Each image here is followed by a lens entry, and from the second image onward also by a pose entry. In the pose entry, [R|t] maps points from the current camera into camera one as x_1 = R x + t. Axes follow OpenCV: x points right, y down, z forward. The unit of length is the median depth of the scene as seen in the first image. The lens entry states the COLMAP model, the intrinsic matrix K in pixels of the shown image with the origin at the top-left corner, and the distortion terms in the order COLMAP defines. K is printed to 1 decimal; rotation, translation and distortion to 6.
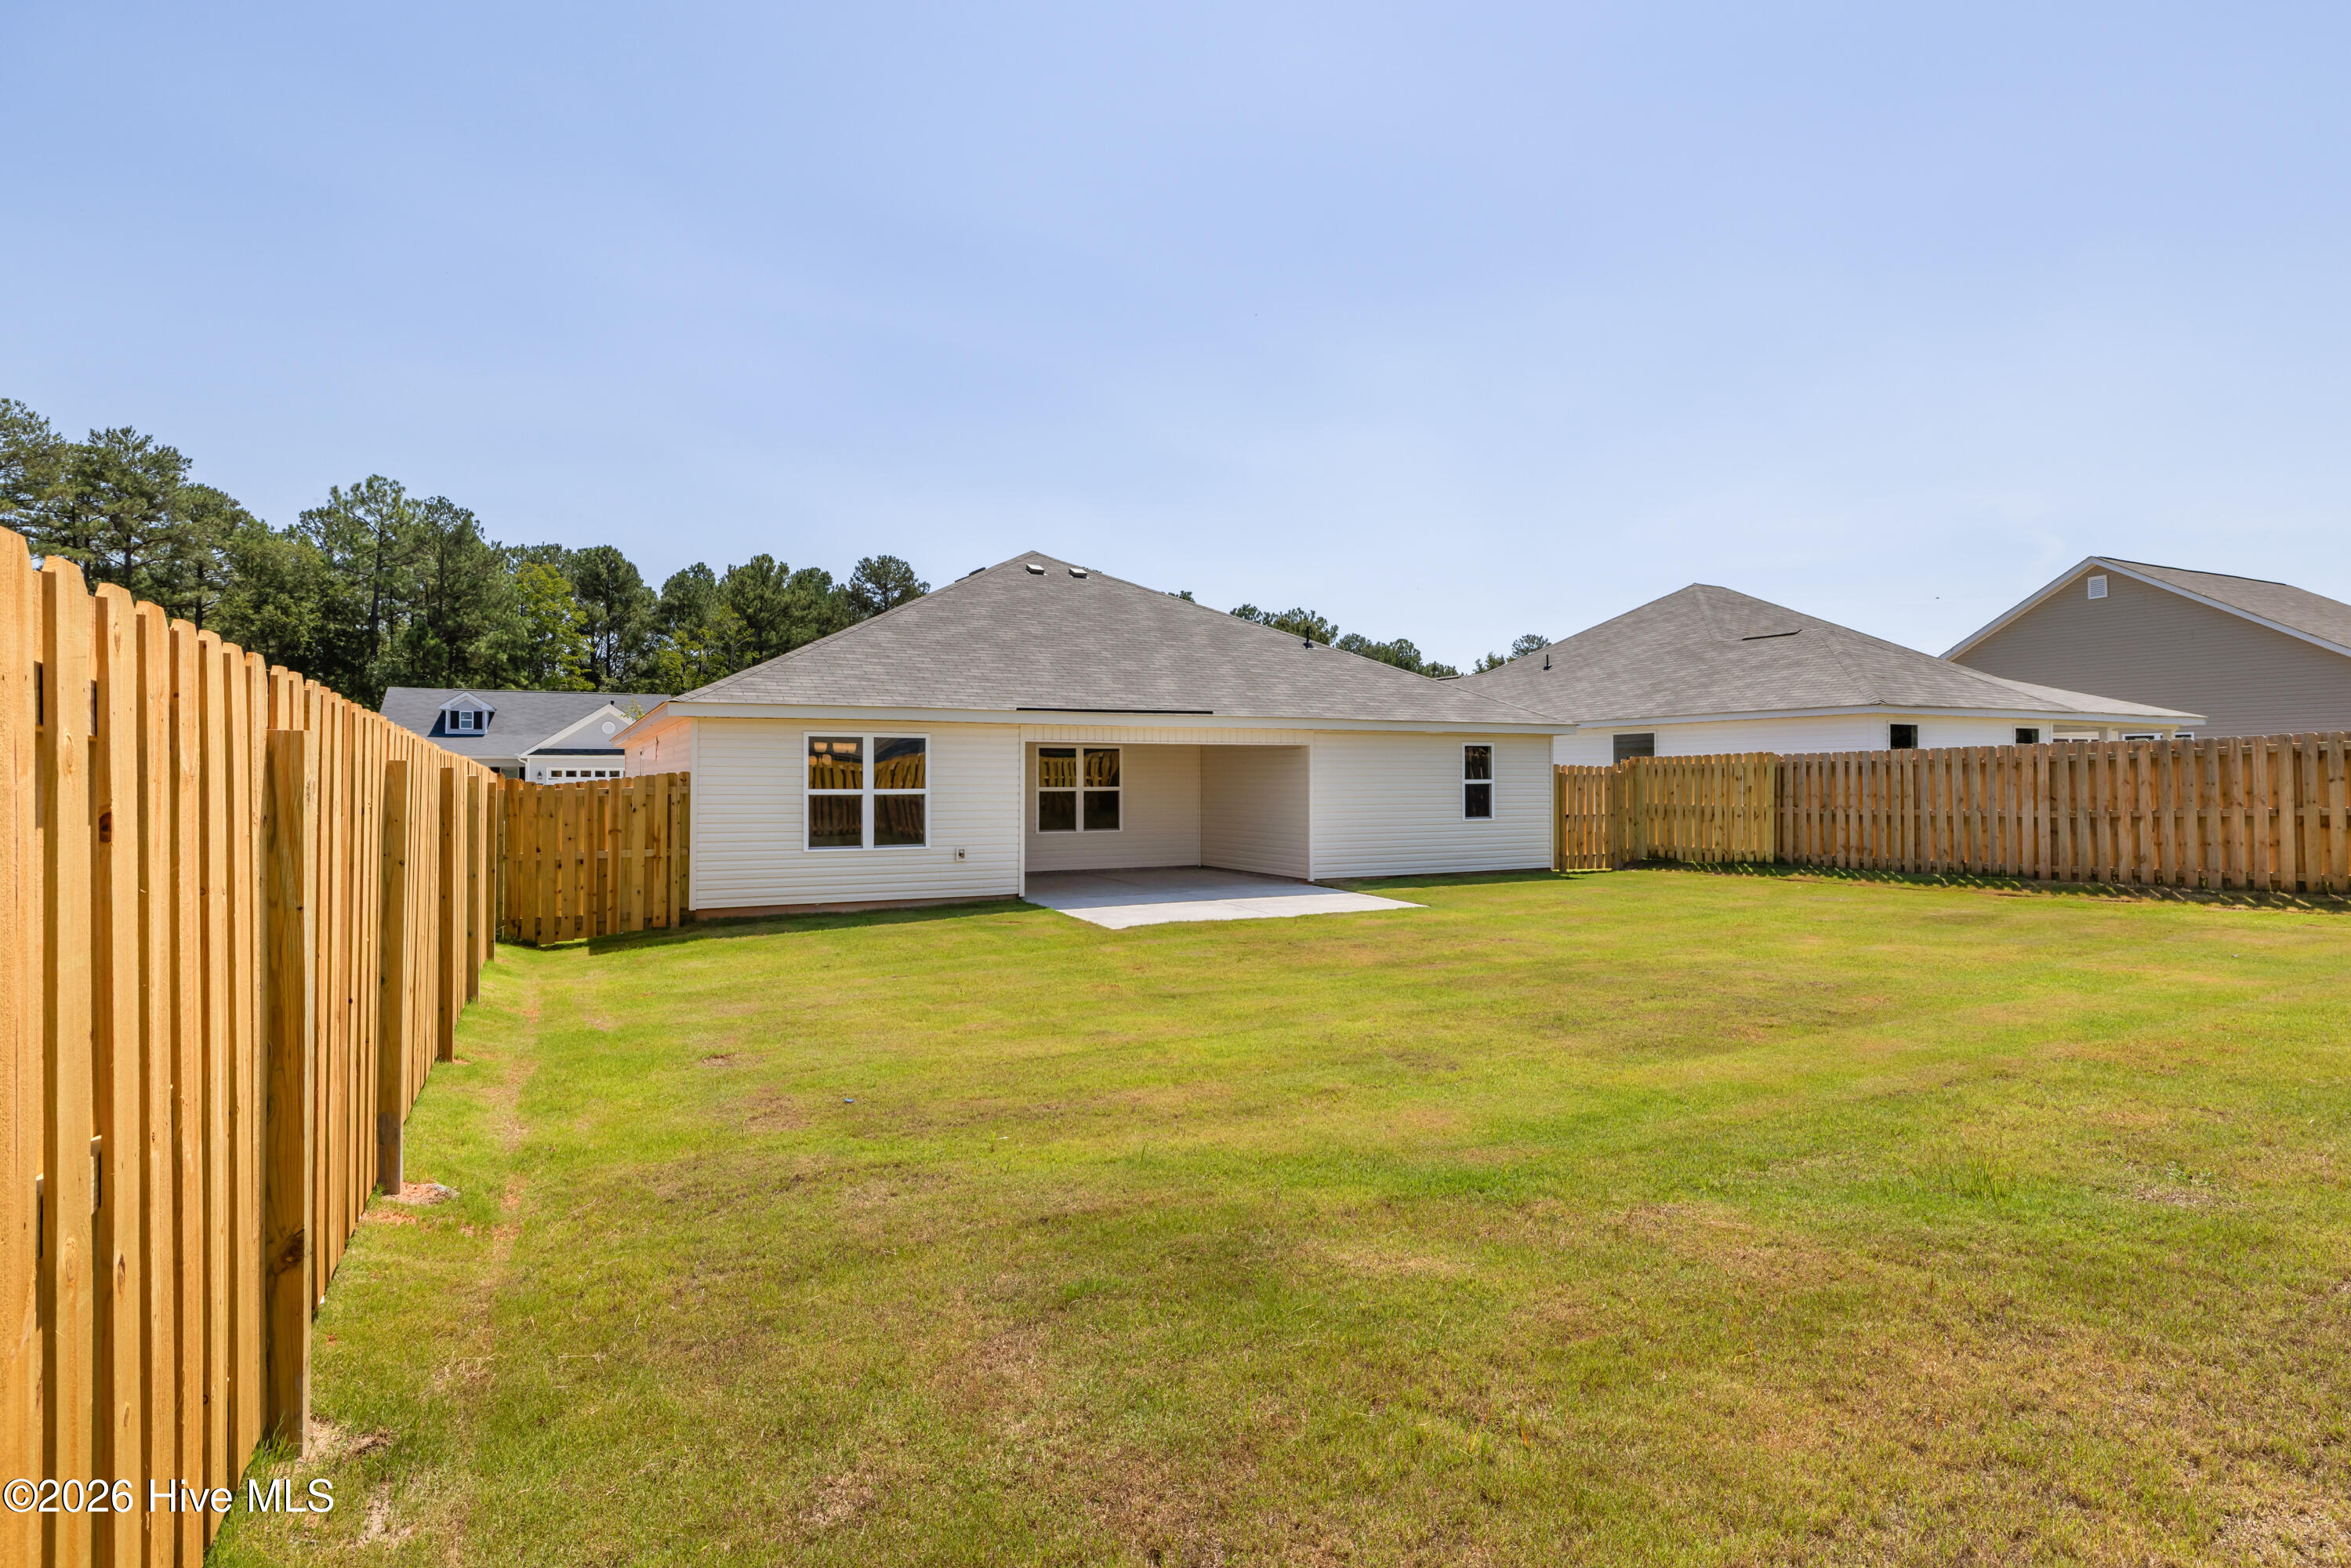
lens RADIAL K [[1203.9, 0, 1156.7], [0, 1203.9, 771.1], [0, 0, 1]] dist [0.004985, -0.002022]
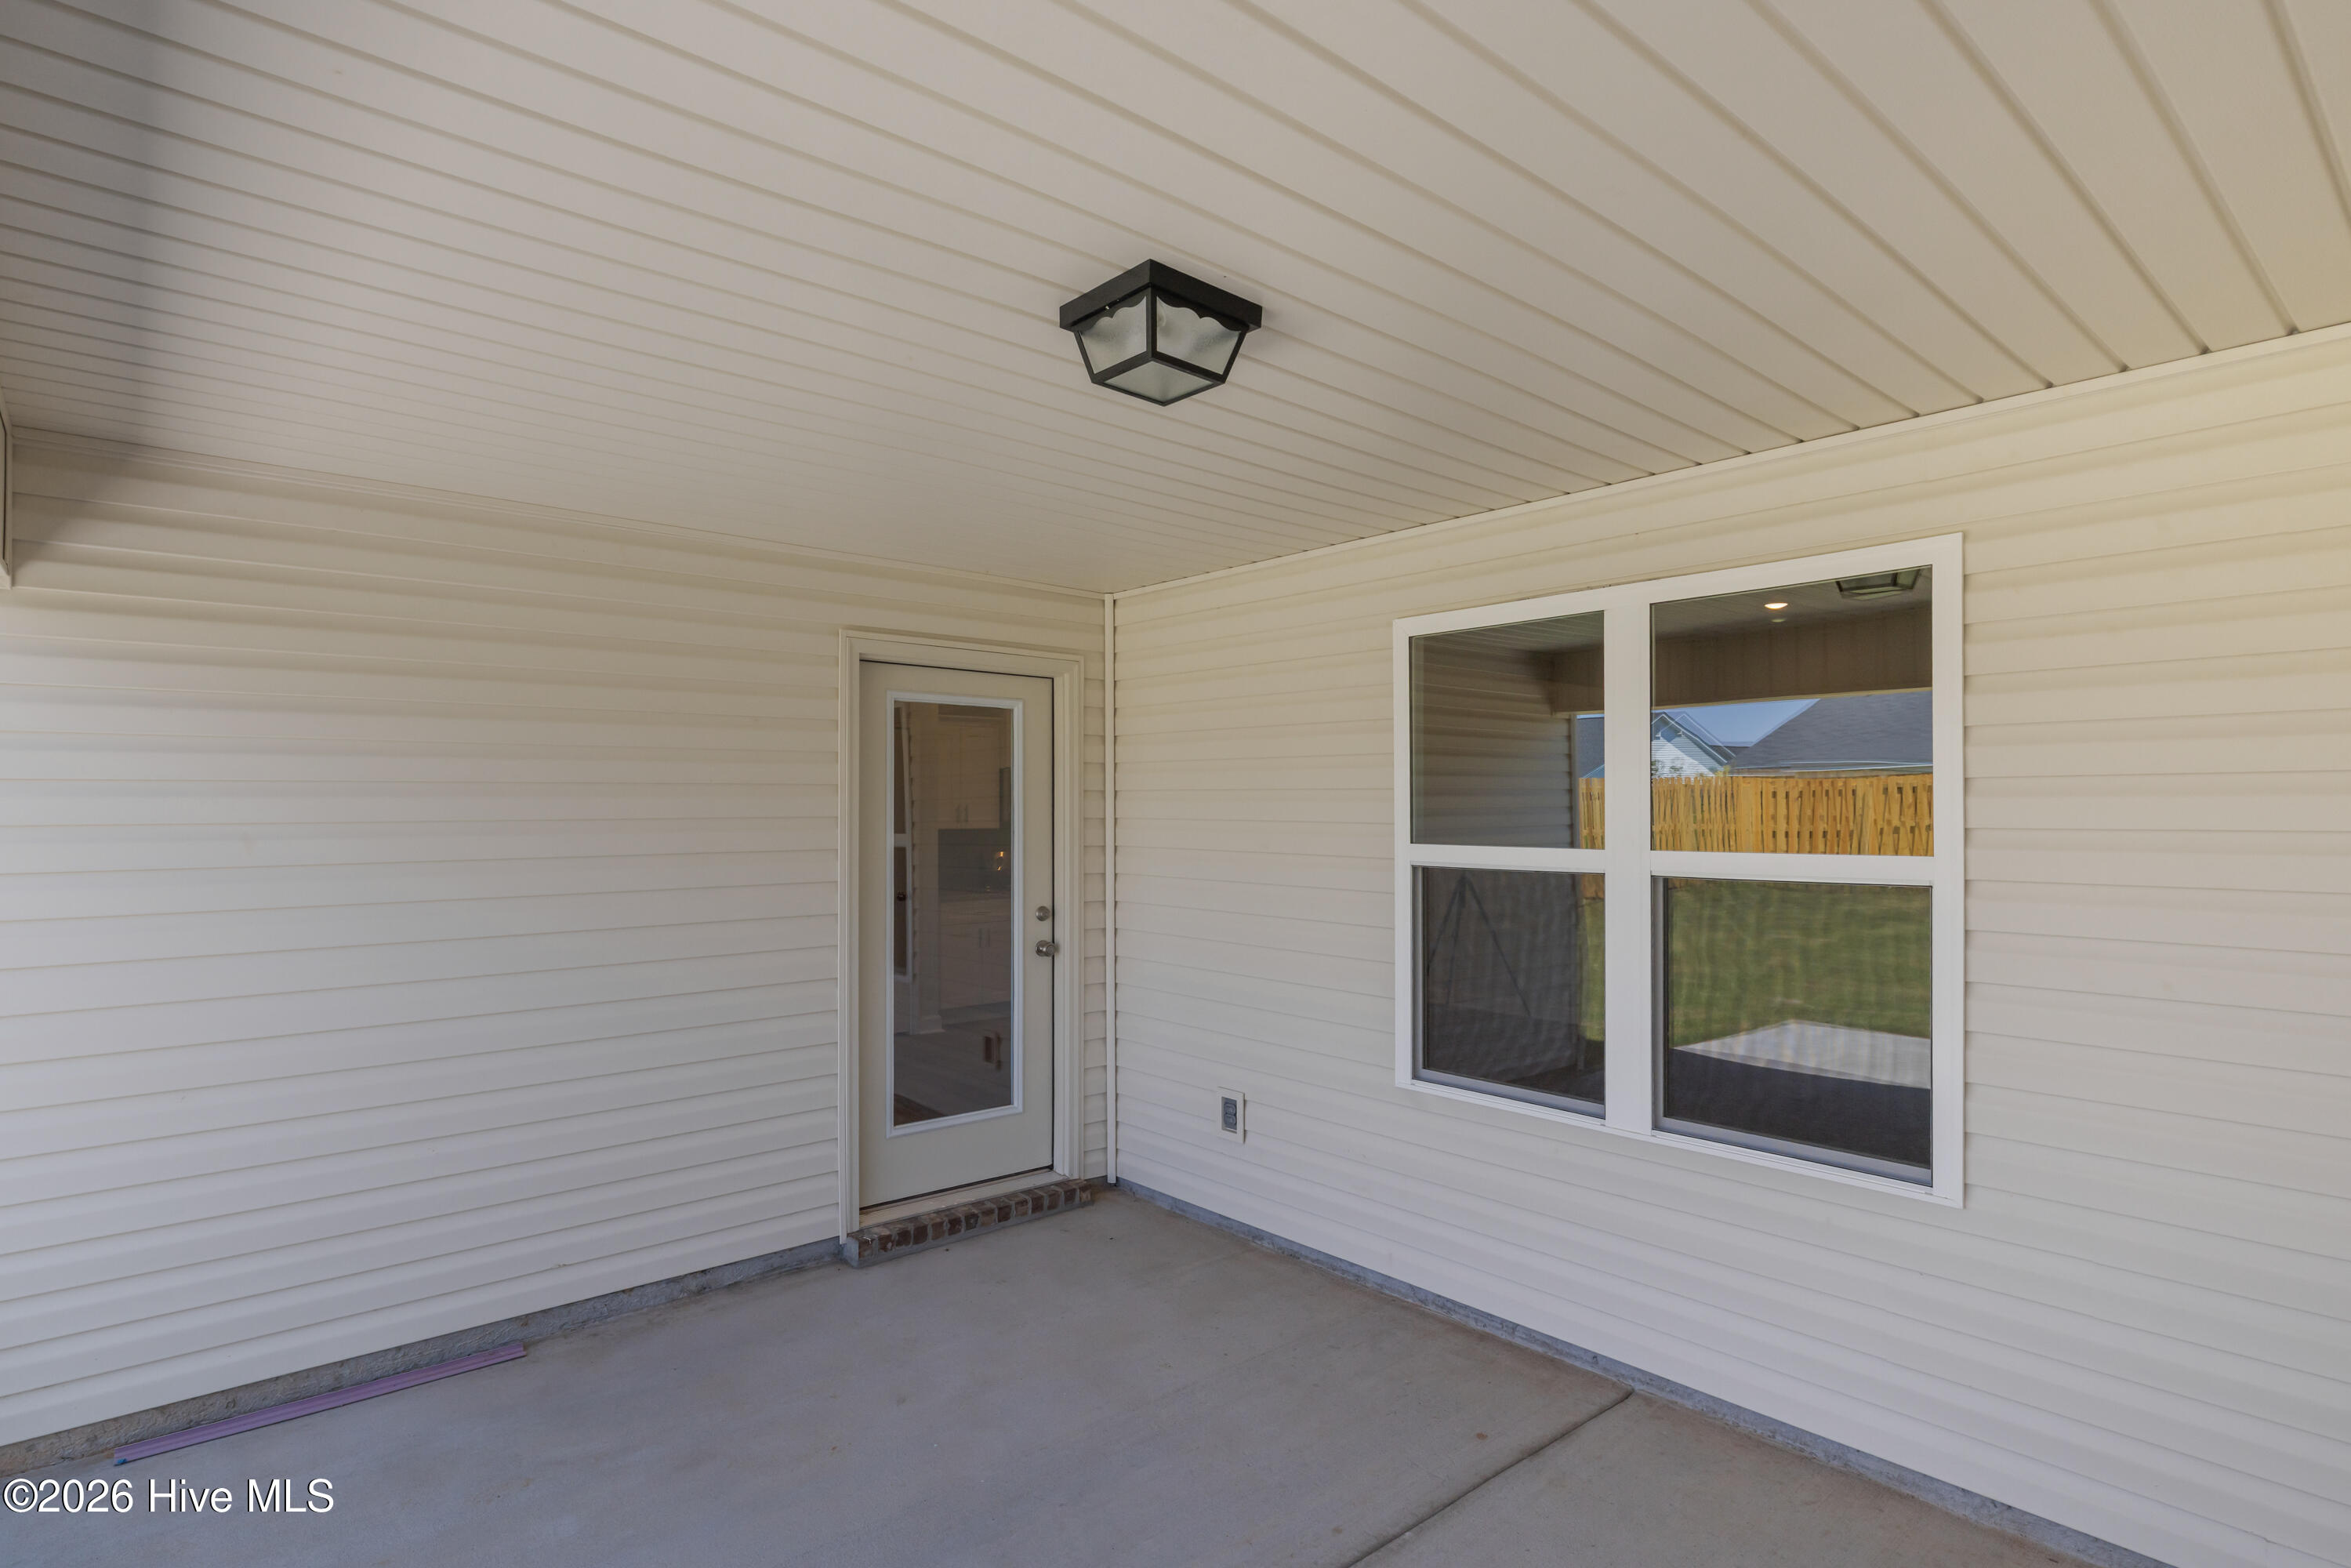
lens RADIAL K [[1203.9, 0, 1178.0], [0, 1203.9, 797.8], [0, 0, 1]] dist [0.004985, -0.002022]
pose [[0.254669, -0.019652, -0.966829, -0.051289], [-0.002479, 0.999777, -0.020975, 0.010497], [0.967025, 0.007738, 0.254563, 0.857722]]
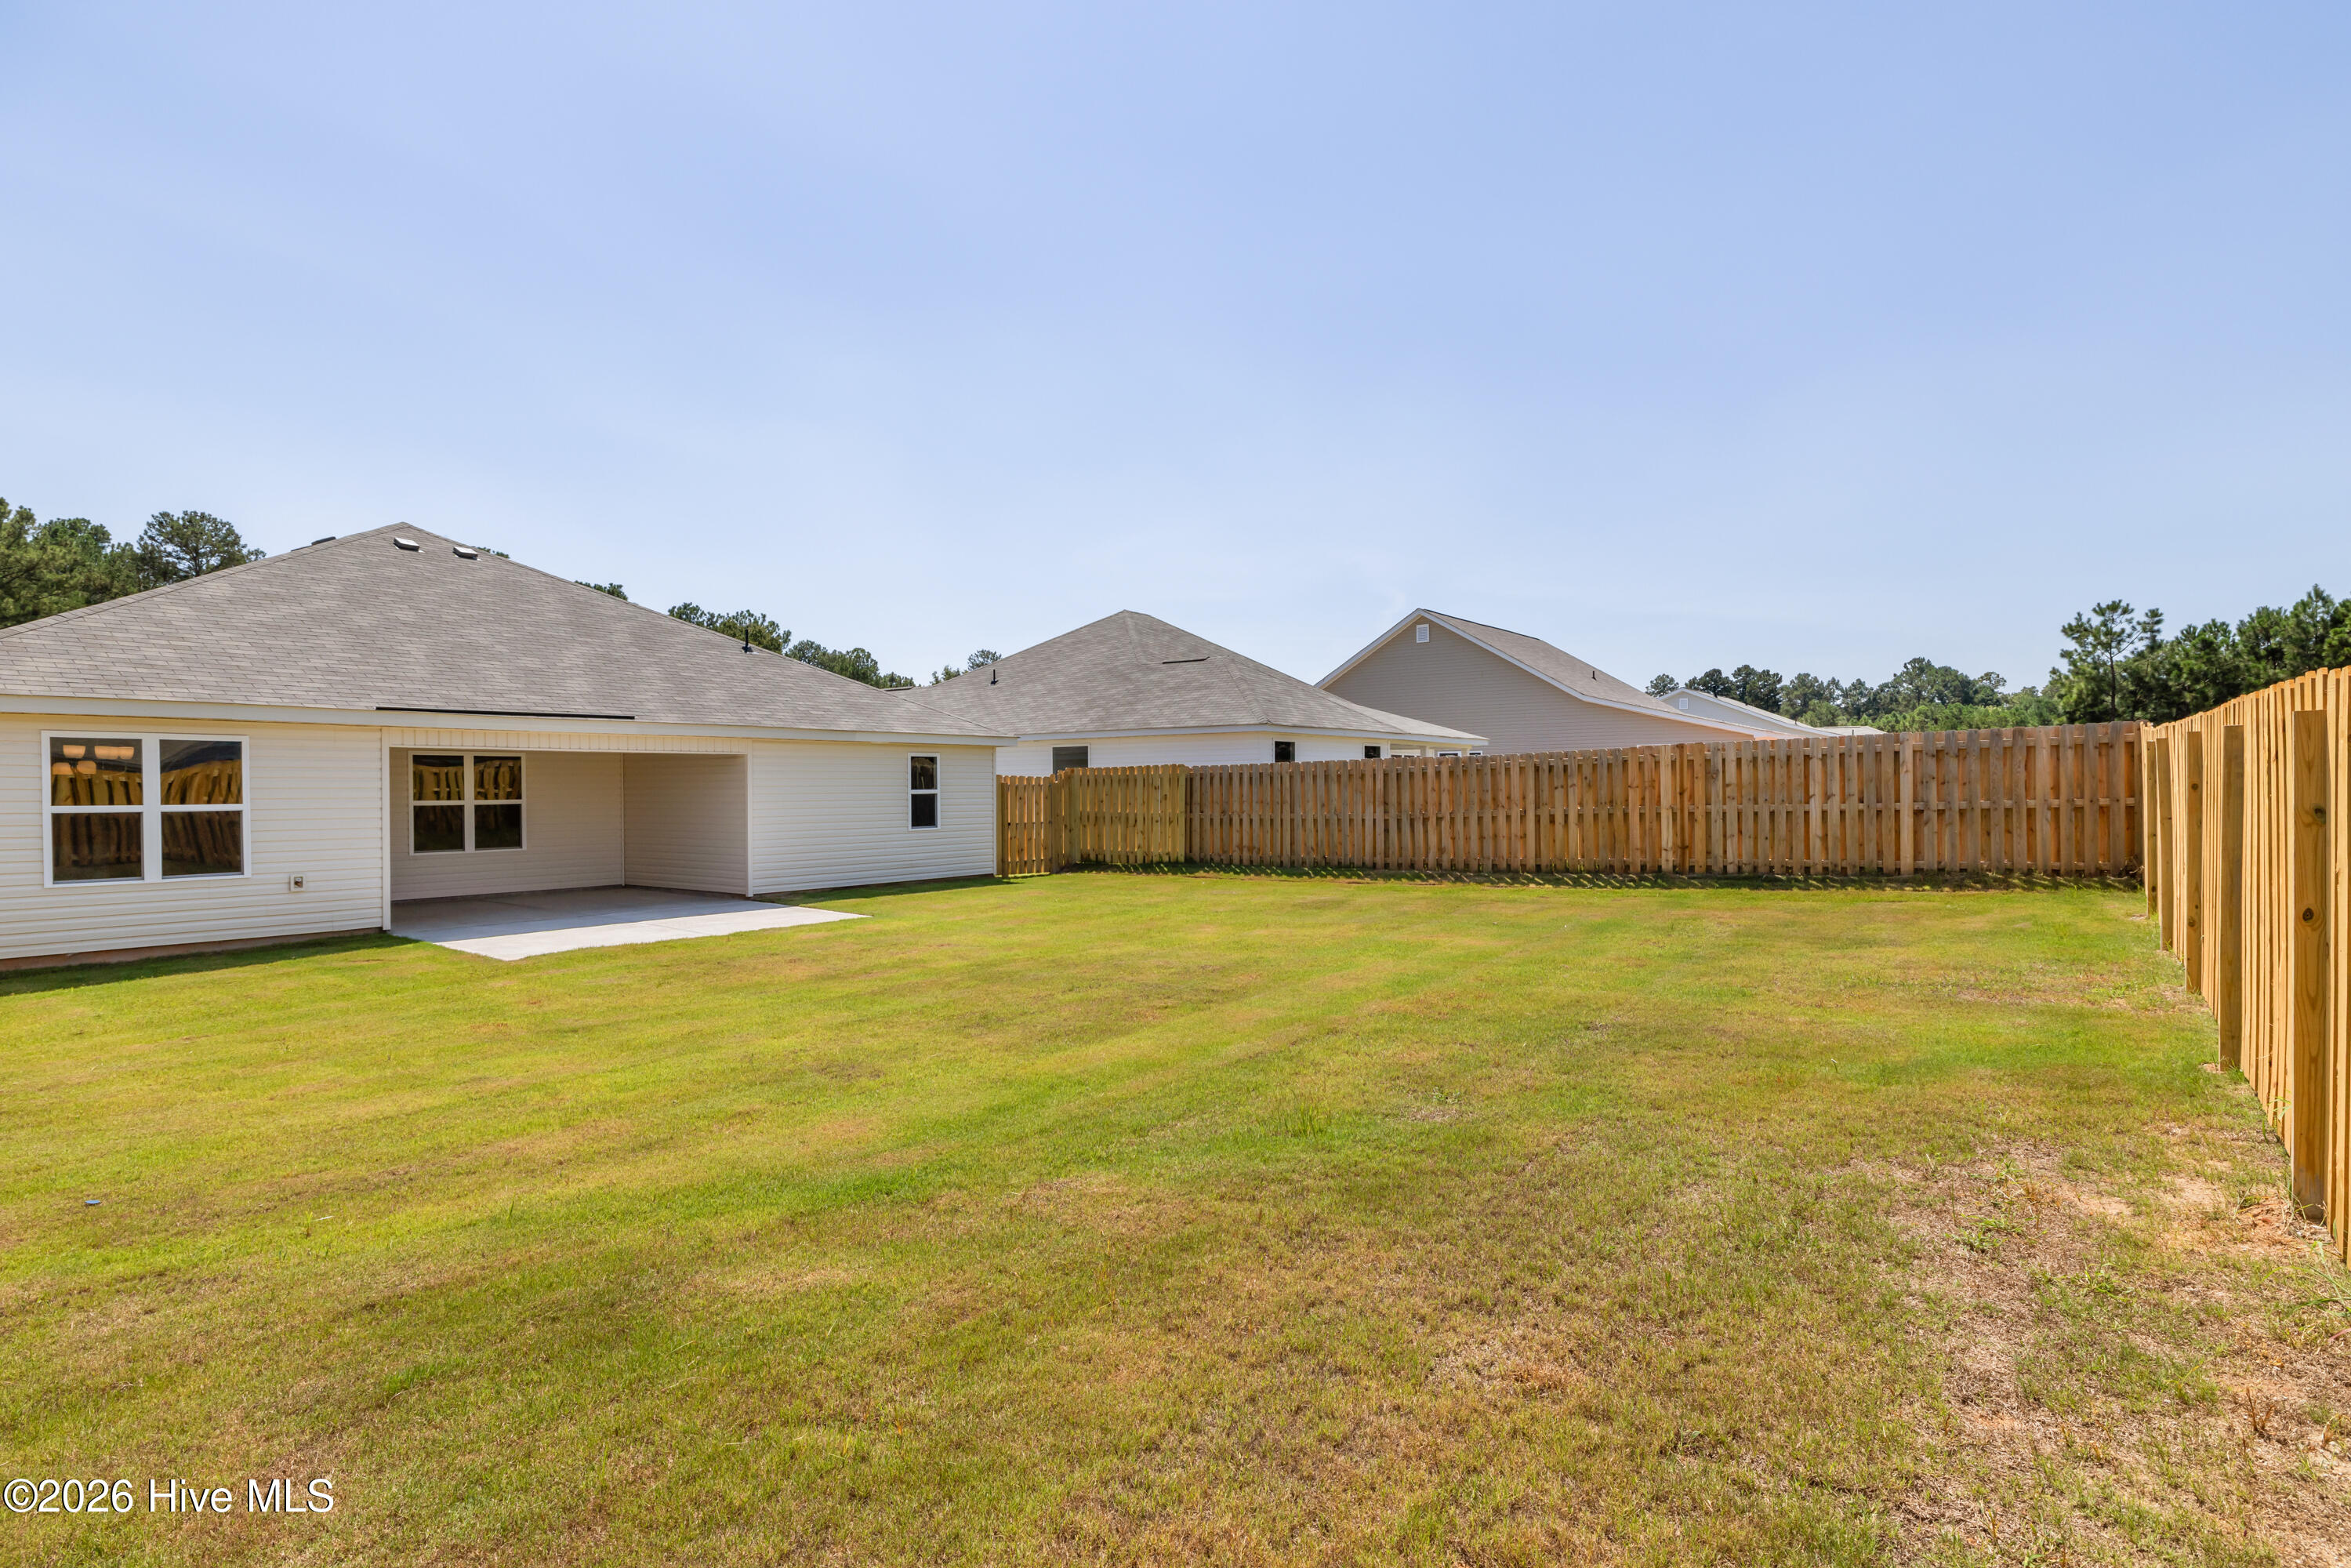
lens RADIAL K [[1203.9, 0, 1175.5], [0, 1203.9, 796.5], [0, 0, 1]] dist [0.004985, -0.002022]
pose [[0.897634, -0.006373, 0.440695, 0.013076], [0.001252, 0.999928, 0.011909, 0.001145], [-0.440740, -0.010138, 0.897578, -0.002982]]
